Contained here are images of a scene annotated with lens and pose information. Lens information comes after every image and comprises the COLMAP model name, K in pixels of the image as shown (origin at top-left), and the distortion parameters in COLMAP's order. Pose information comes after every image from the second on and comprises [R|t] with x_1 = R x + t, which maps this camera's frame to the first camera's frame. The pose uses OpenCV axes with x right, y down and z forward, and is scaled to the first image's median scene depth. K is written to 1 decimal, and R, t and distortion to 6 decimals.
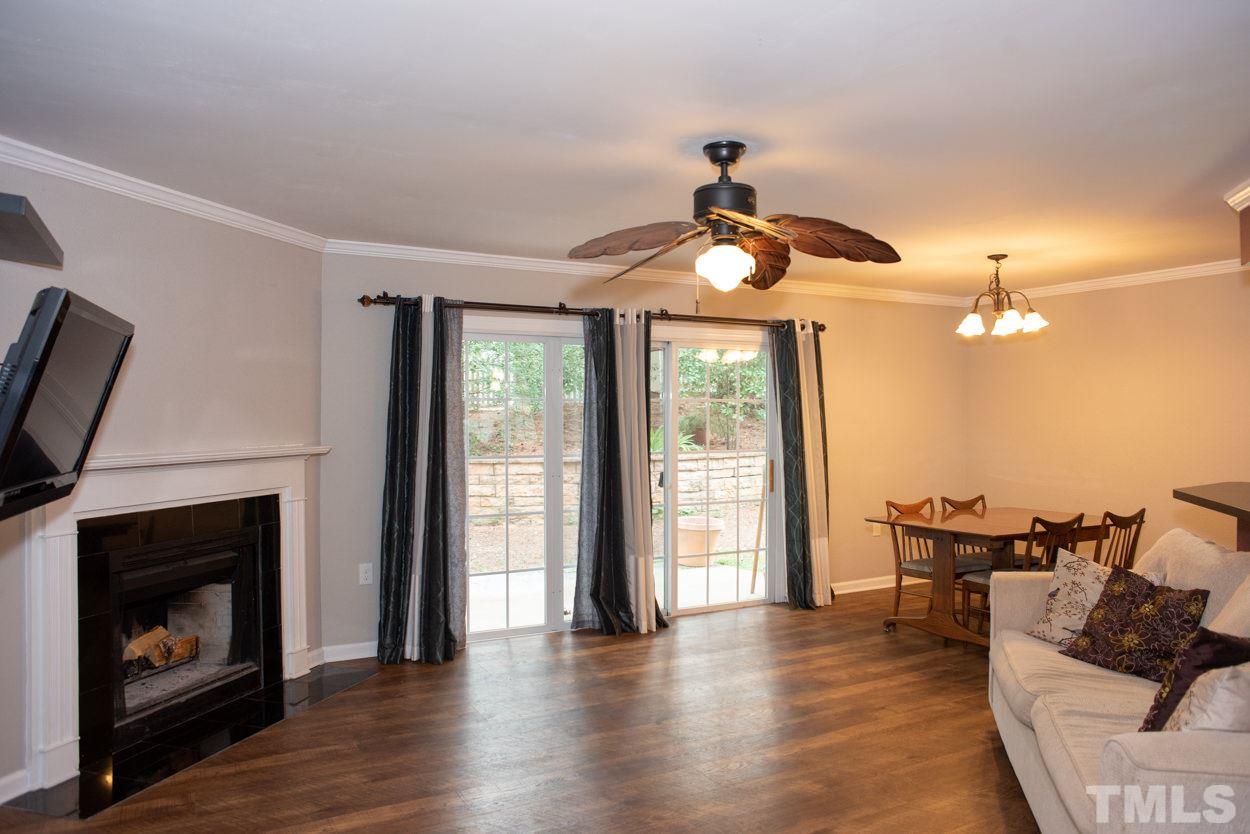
lens RADIAL K [[850.9, 0, 626.2], [0, 850.9, 420.2], [0, 0, 1]] dist [-0.093044, 0.078814]
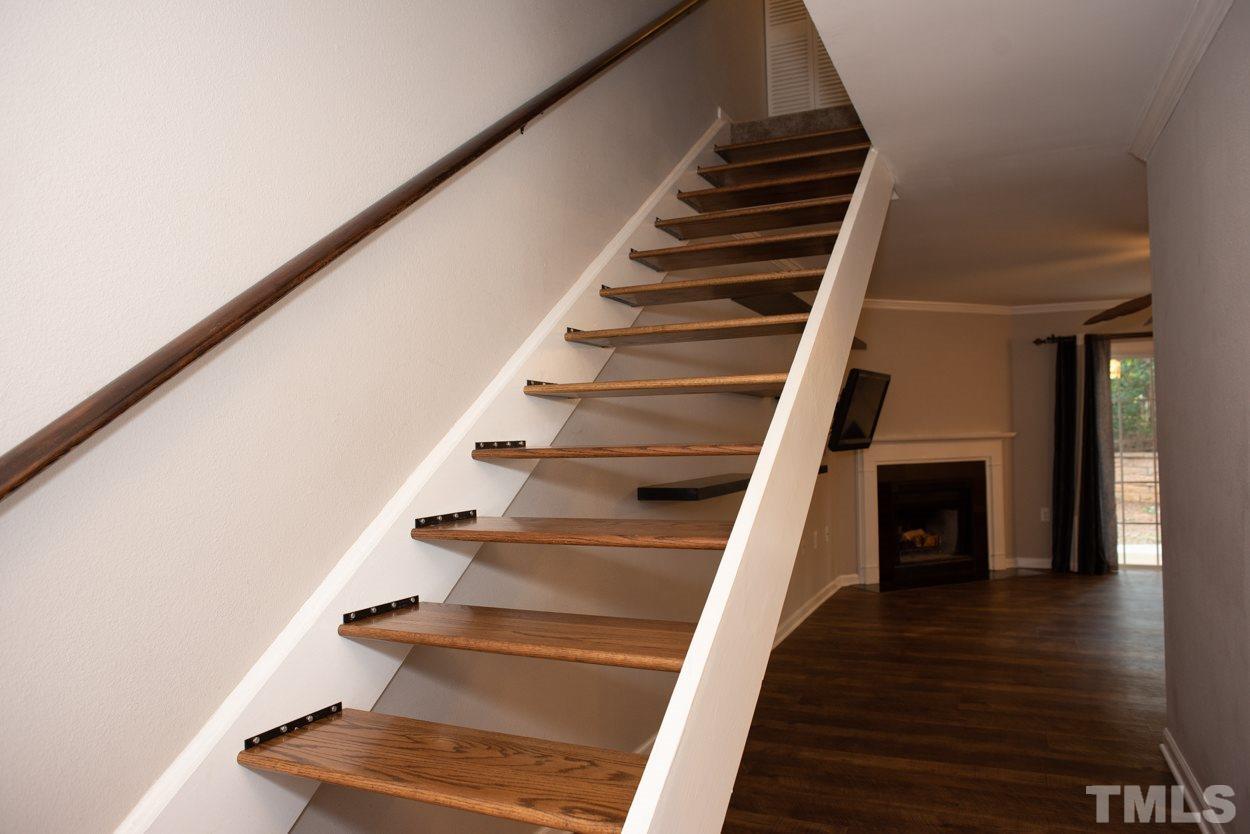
lens RADIAL K [[850.9, 0, 626.2], [0, 850.9, 420.2], [0, 0, 1]] dist [-0.093044, 0.078814]
pose [[0.606573, -0.029598, -0.794477, 0.468632], [0.016662, 0.999561, -0.024517, 0.032326], [0.794853, 0.001634, 0.606799, -0.578519]]
